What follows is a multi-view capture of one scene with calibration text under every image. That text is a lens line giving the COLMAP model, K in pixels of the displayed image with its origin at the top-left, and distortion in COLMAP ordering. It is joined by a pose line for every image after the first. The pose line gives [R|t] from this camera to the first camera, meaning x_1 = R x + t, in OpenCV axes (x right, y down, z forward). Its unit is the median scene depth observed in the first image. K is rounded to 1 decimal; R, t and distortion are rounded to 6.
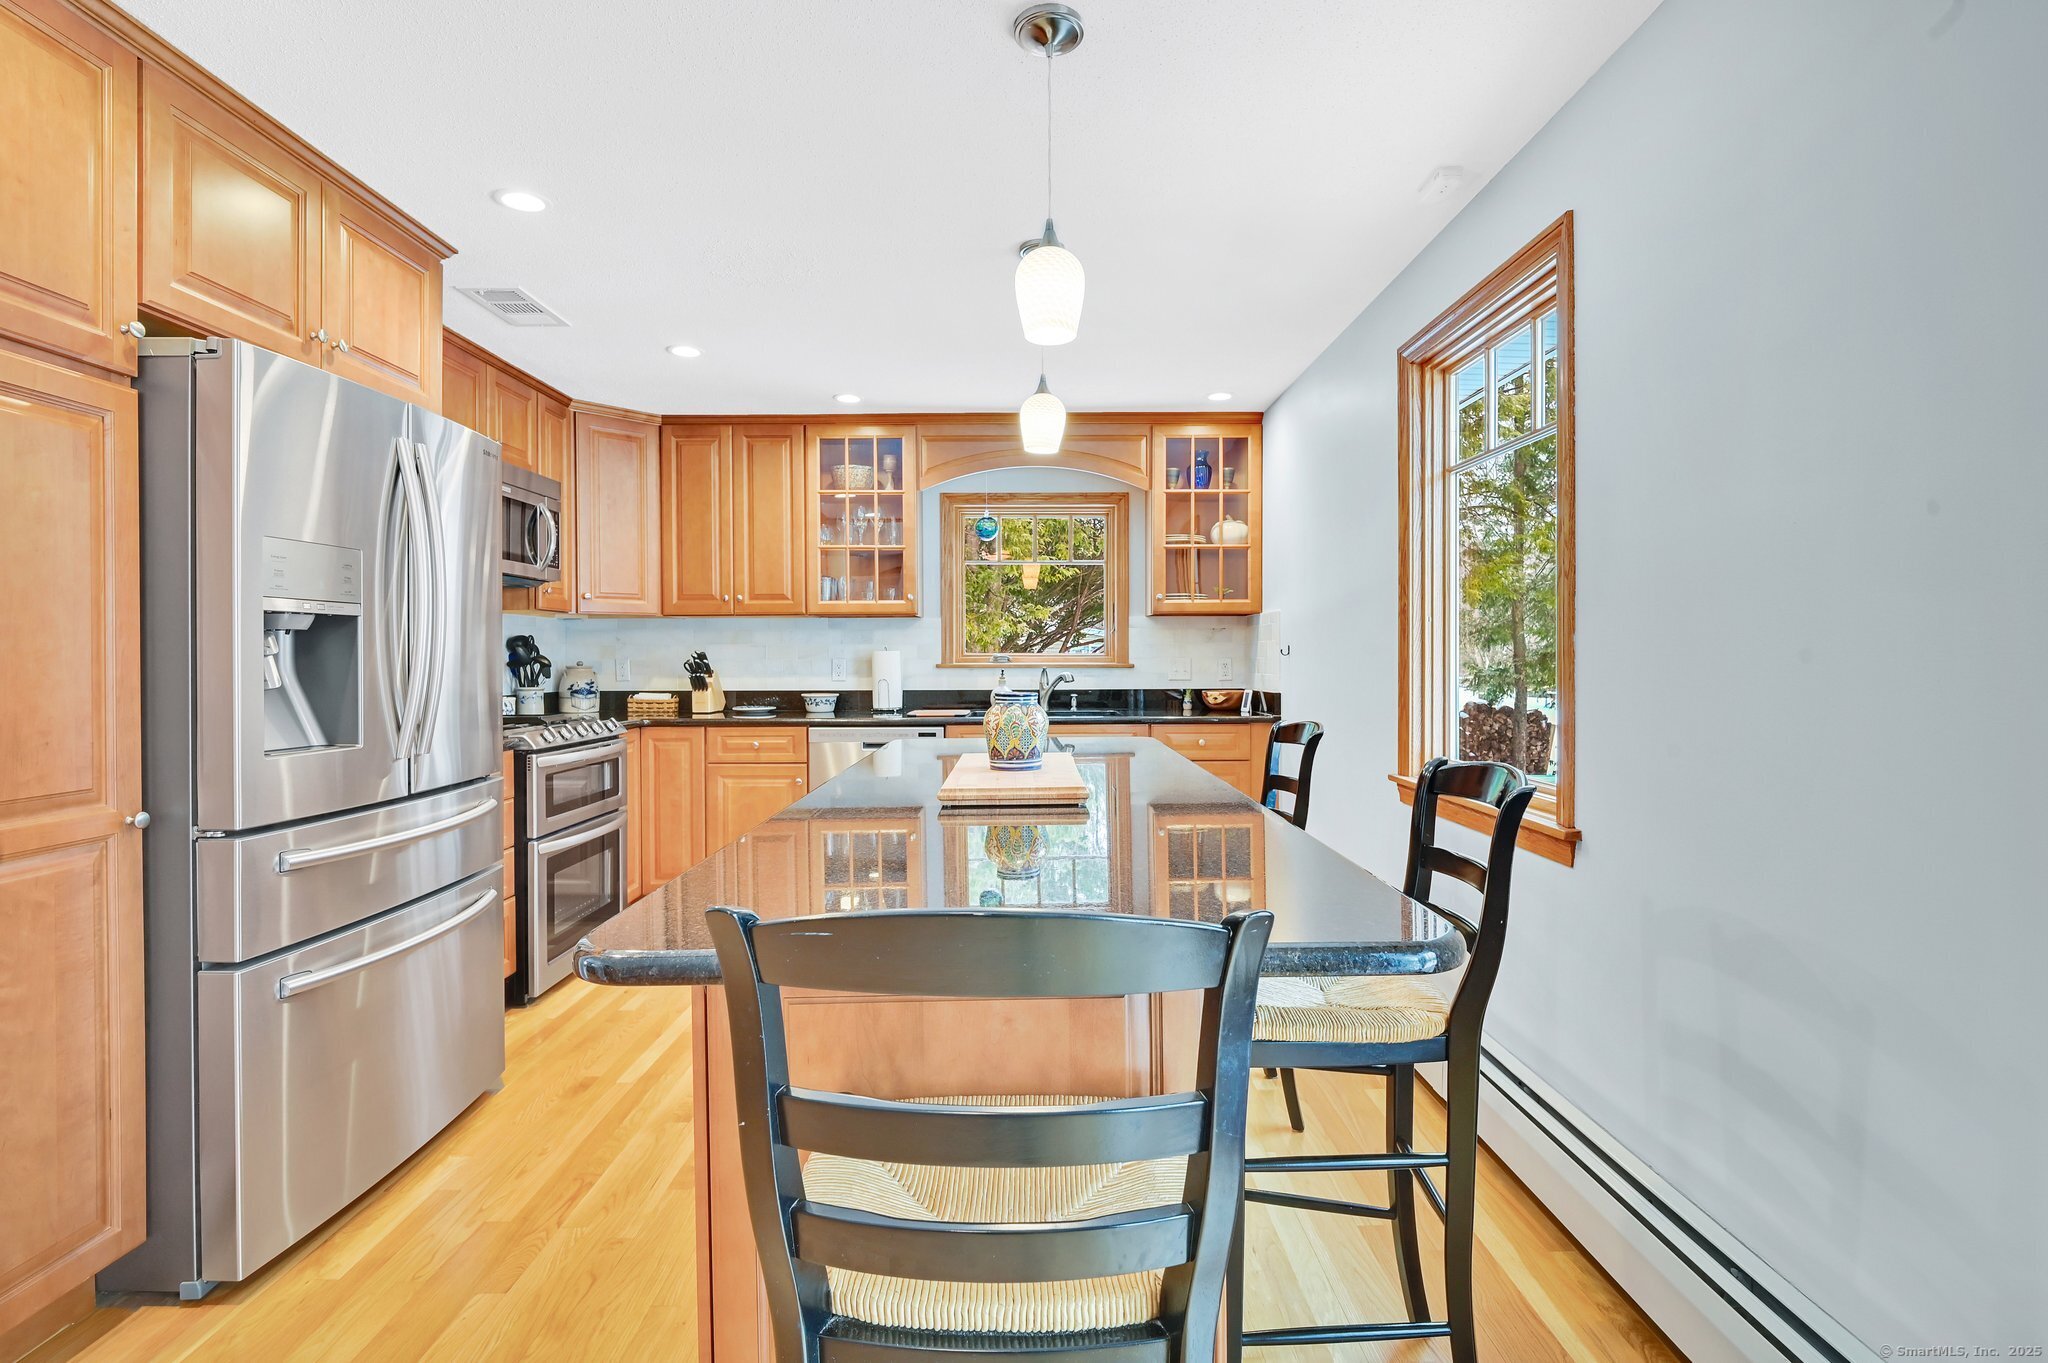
lens RADIAL K [[980.7, 0, 1019.6], [0, 980.7, 658.0], [0, 0, 1]] dist [-0.000202, -0.000510]
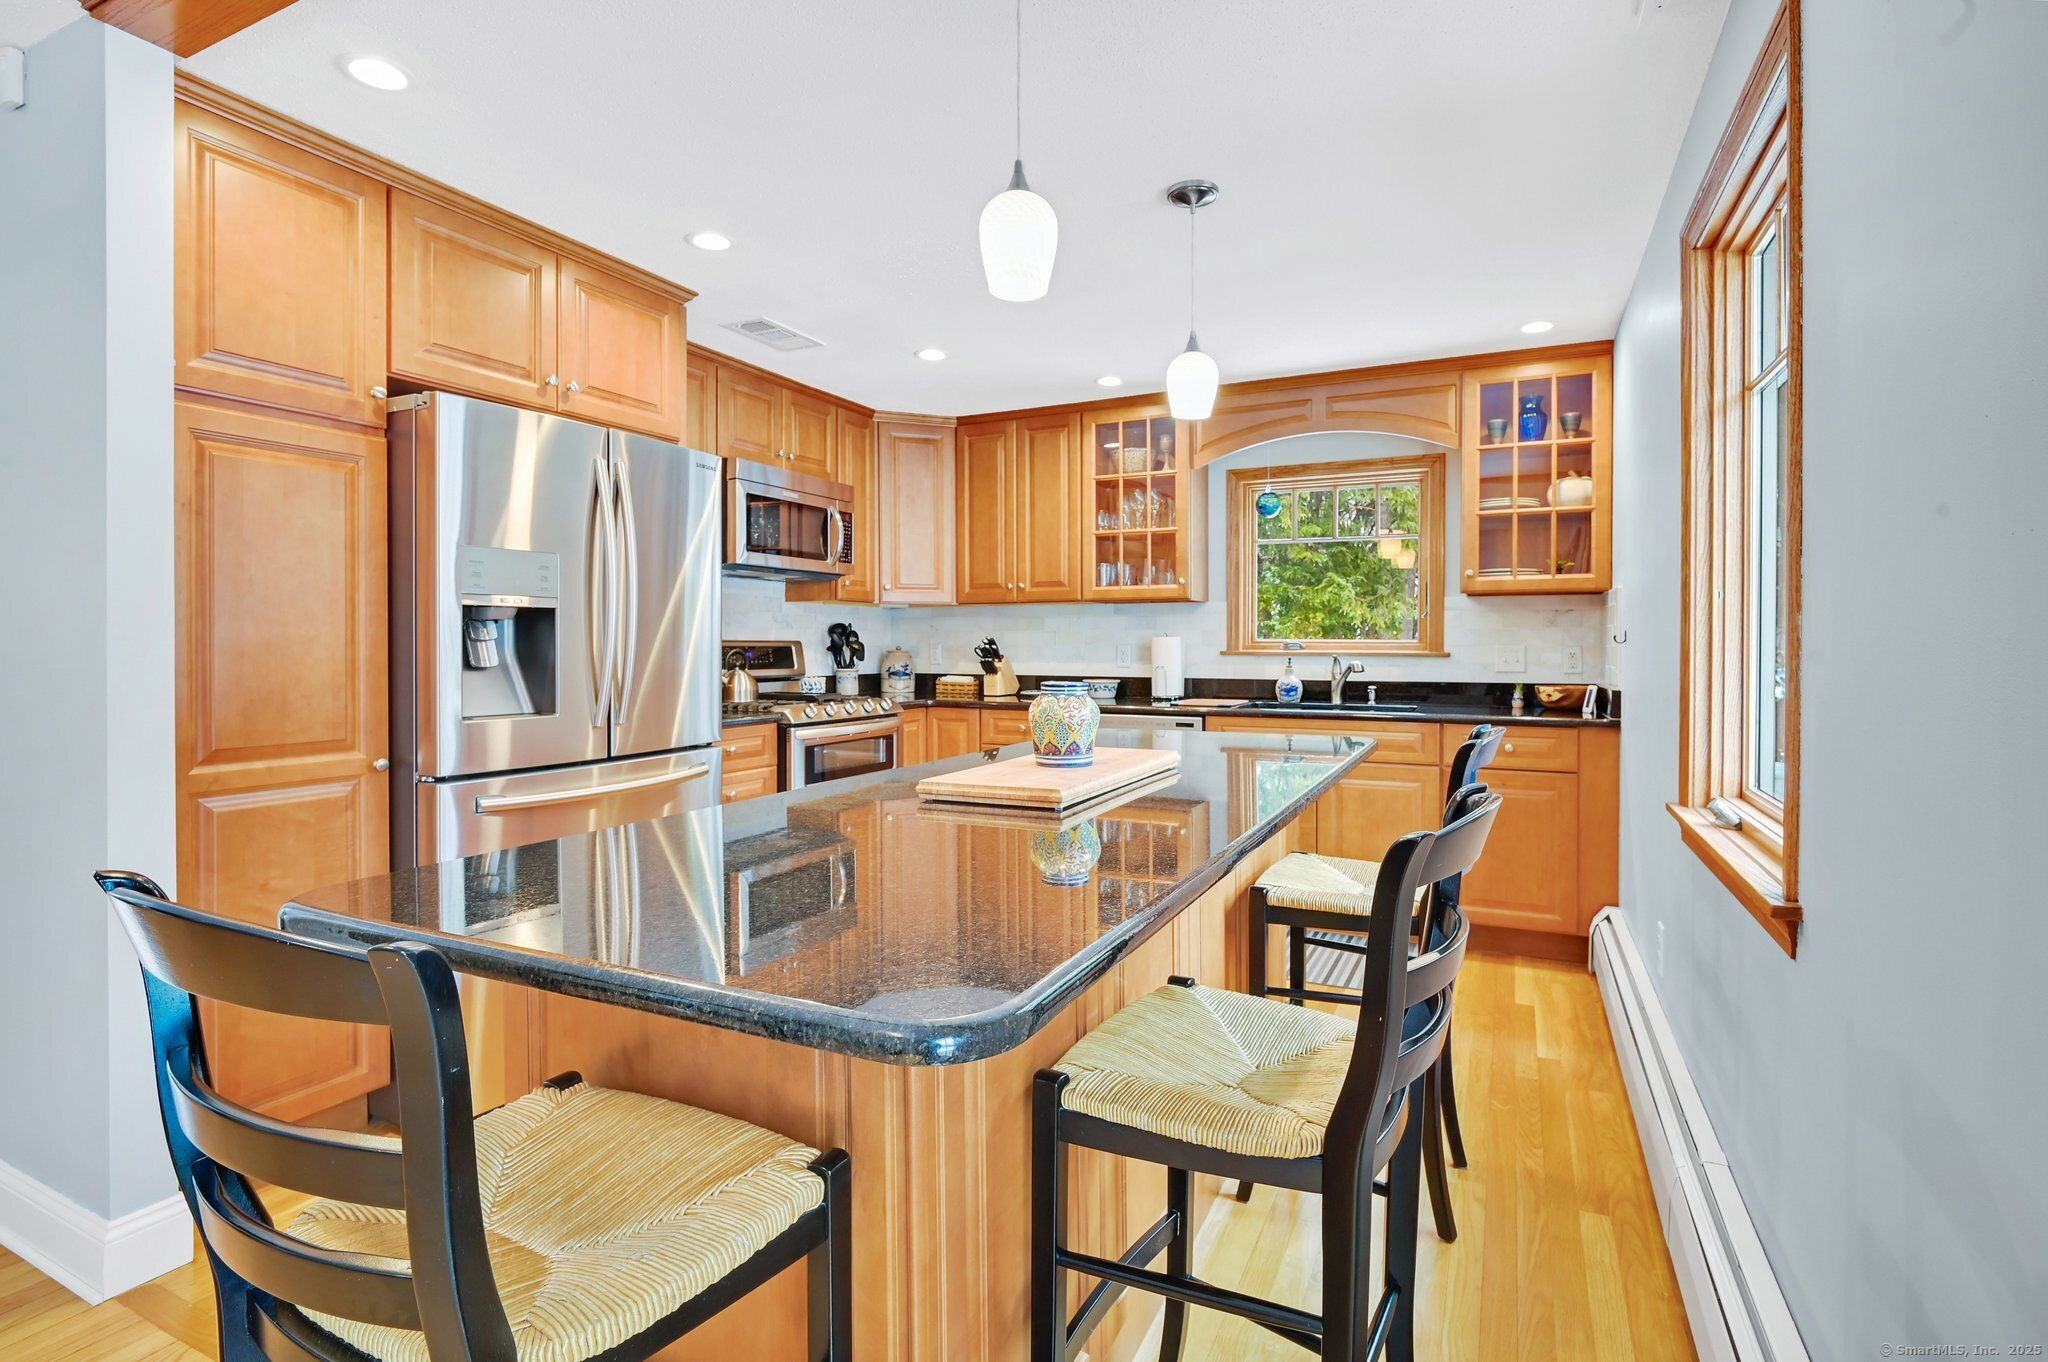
lens RADIAL K [[973.9, 0, 1019.2], [0, 973.9, 649.1], [0, 0, 1]] dist [0.008333, -0.010215]
pose [[0.898475, 0.006324, -0.438979, 0.164236], [-0.004034, 0.999973, 0.006148, -0.000737], [0.439006, -0.003753, 0.898476, 0.072284]]
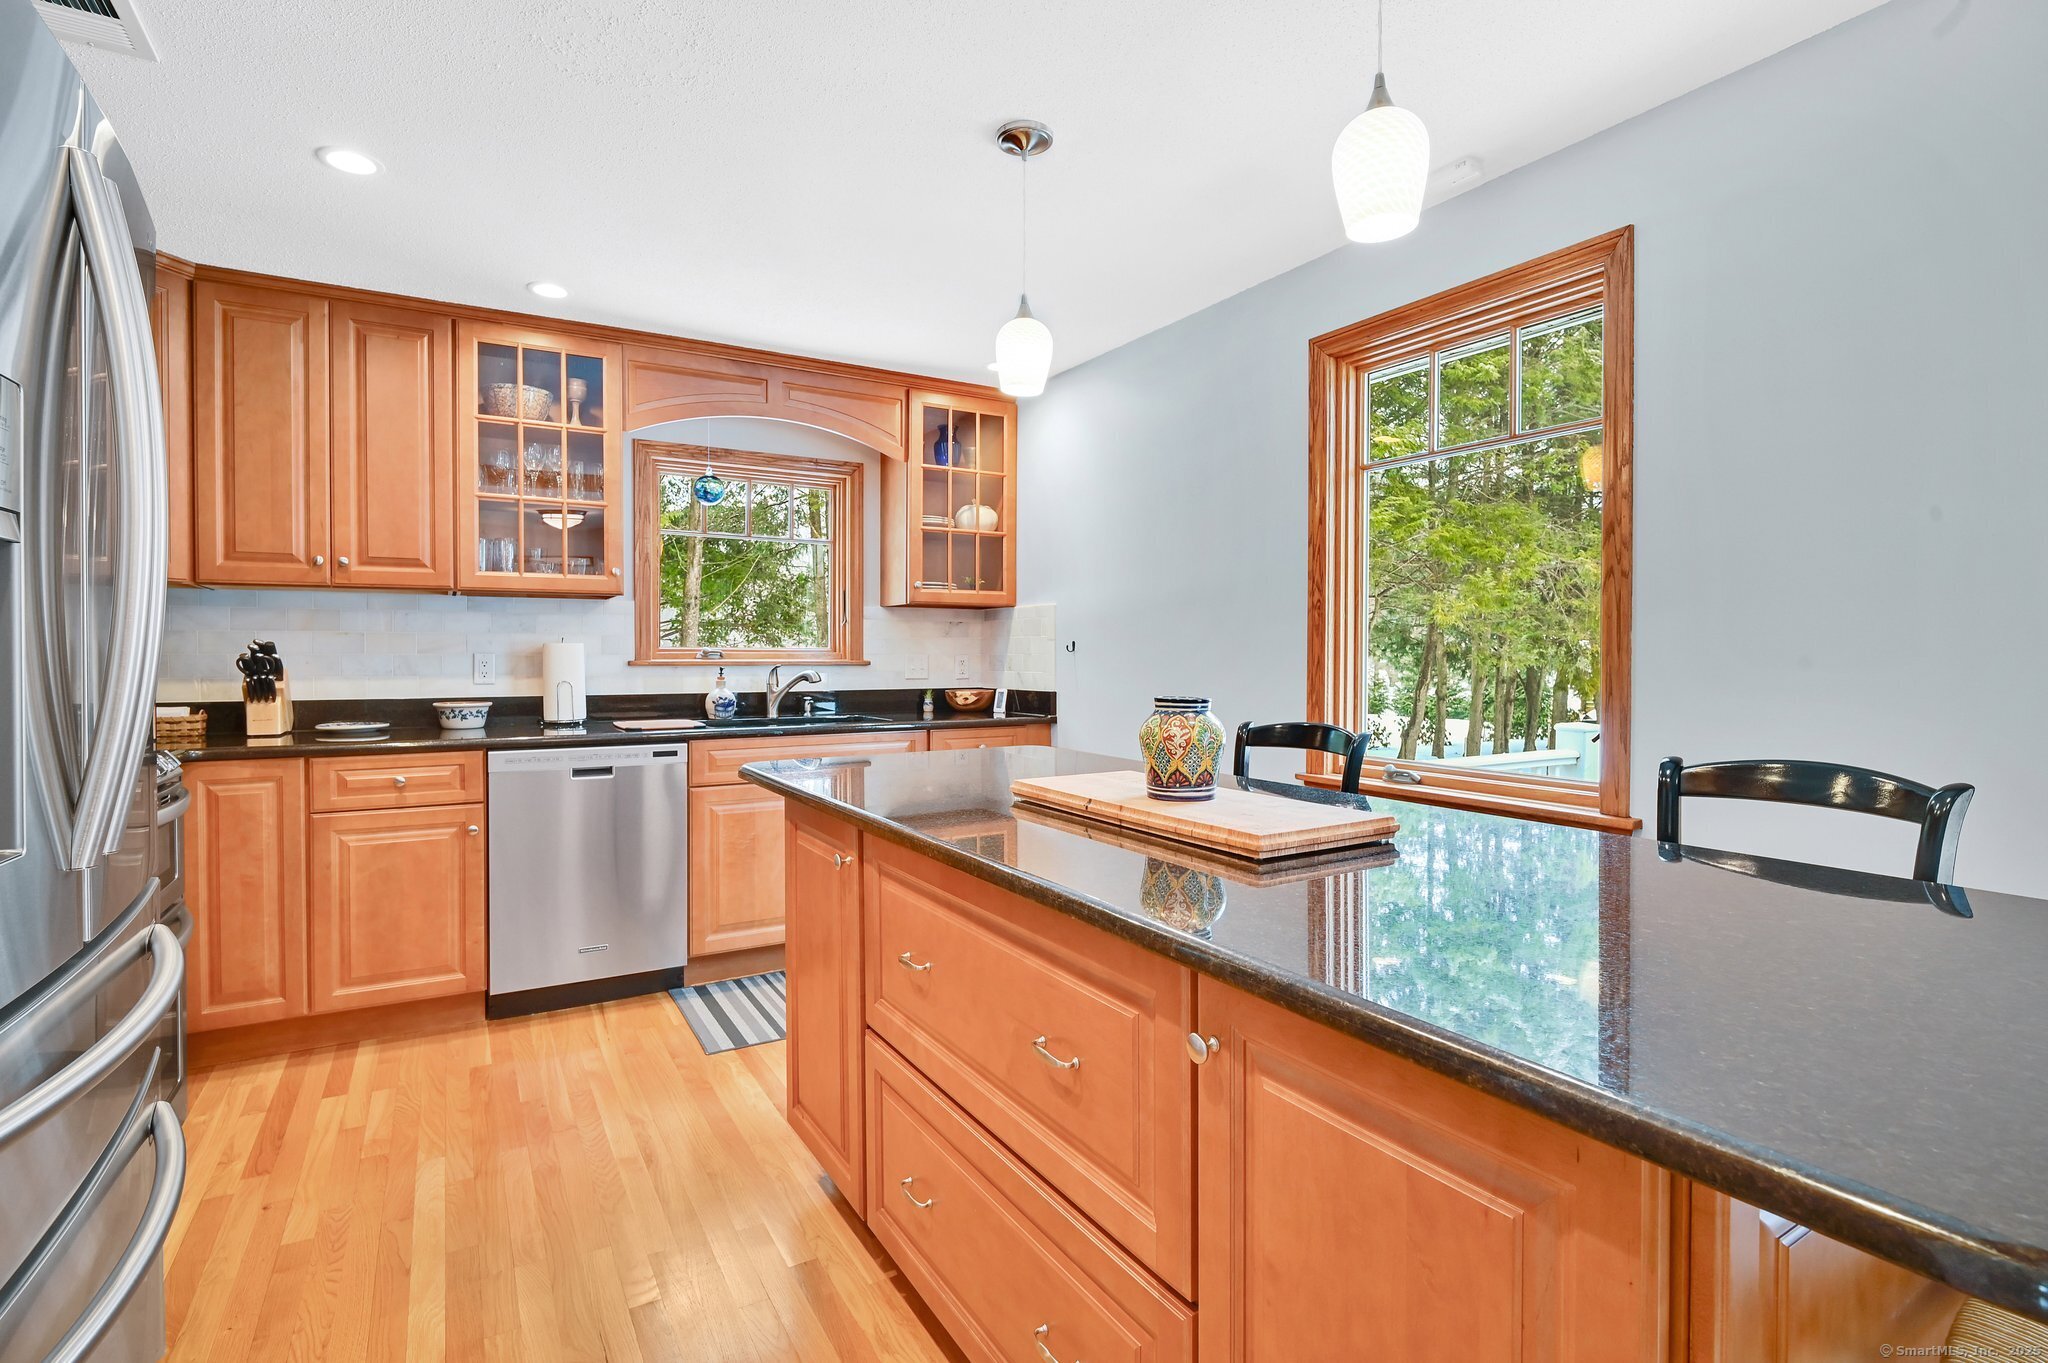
lens RADIAL K [[998.6, 0, 1028.8], [0, 998.6, 659.7], [0, 0, 1]] dist [-0.000396, -0.000774]
pose [[0.862106, 0.001193, 0.506727, -0.226127], [-0.003610, 0.999986, 0.003787, 0.001221], [-0.506715, -0.005094, 0.862098, 0.176707]]
